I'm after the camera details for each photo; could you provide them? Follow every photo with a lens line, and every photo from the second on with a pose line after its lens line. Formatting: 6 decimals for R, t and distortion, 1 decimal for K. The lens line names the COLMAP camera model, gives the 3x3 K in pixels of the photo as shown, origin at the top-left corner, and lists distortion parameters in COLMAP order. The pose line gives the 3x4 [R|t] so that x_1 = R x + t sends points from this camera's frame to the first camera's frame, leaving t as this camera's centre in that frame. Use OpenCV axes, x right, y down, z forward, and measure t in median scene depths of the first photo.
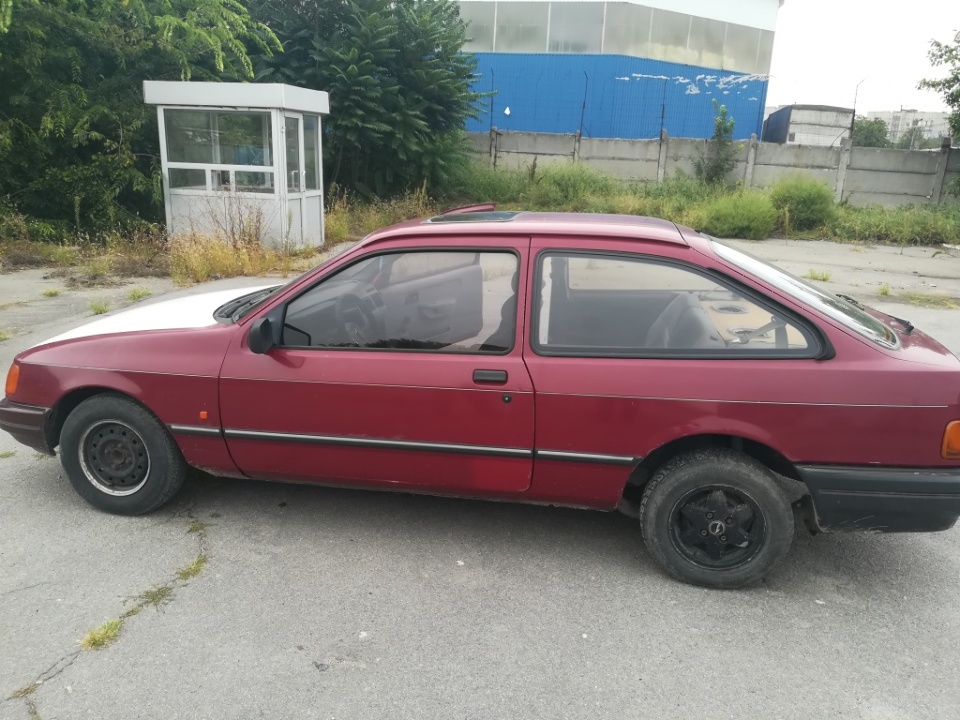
lens RADIAL K [[725.3, 0, 480.0], [0, 725.3, 360.0], [0, 0, 1]] dist [0.045887, 0.000833]
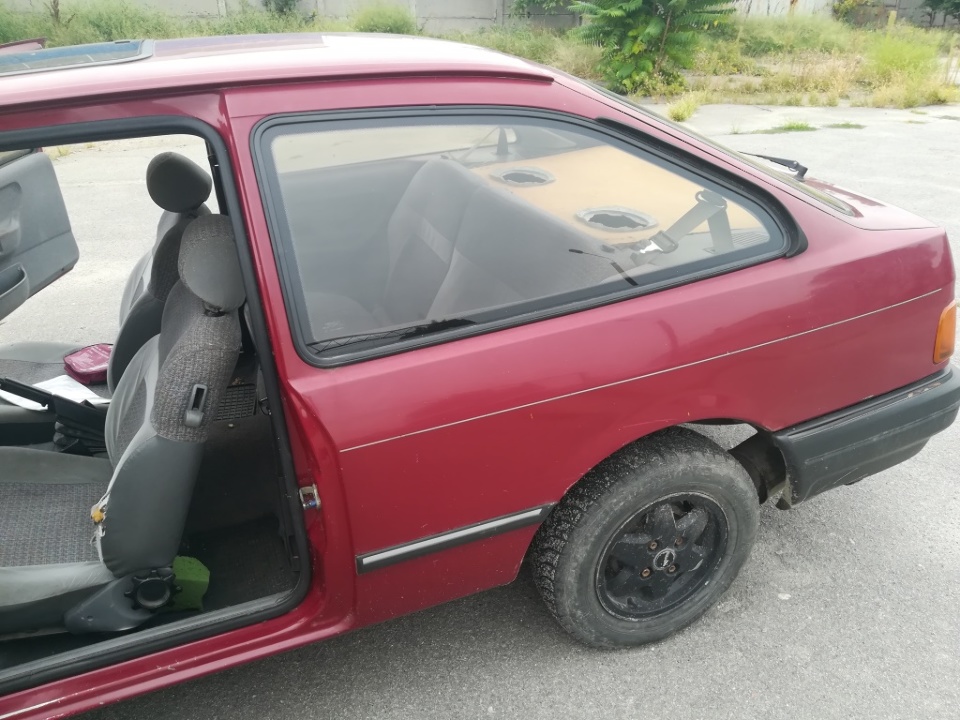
lens RADIAL K [[724.8, 0, 480.4], [0, 724.8, 339.3], [0, 0, 1]] dist [0.000246, 0.008204]
pose [[0.843243, -0.258249, 0.471433, -0.039836], [0.171434, 0.960436, 0.219483, -0.101835], [-0.509462, -0.104258, 0.854154, 0.577640]]
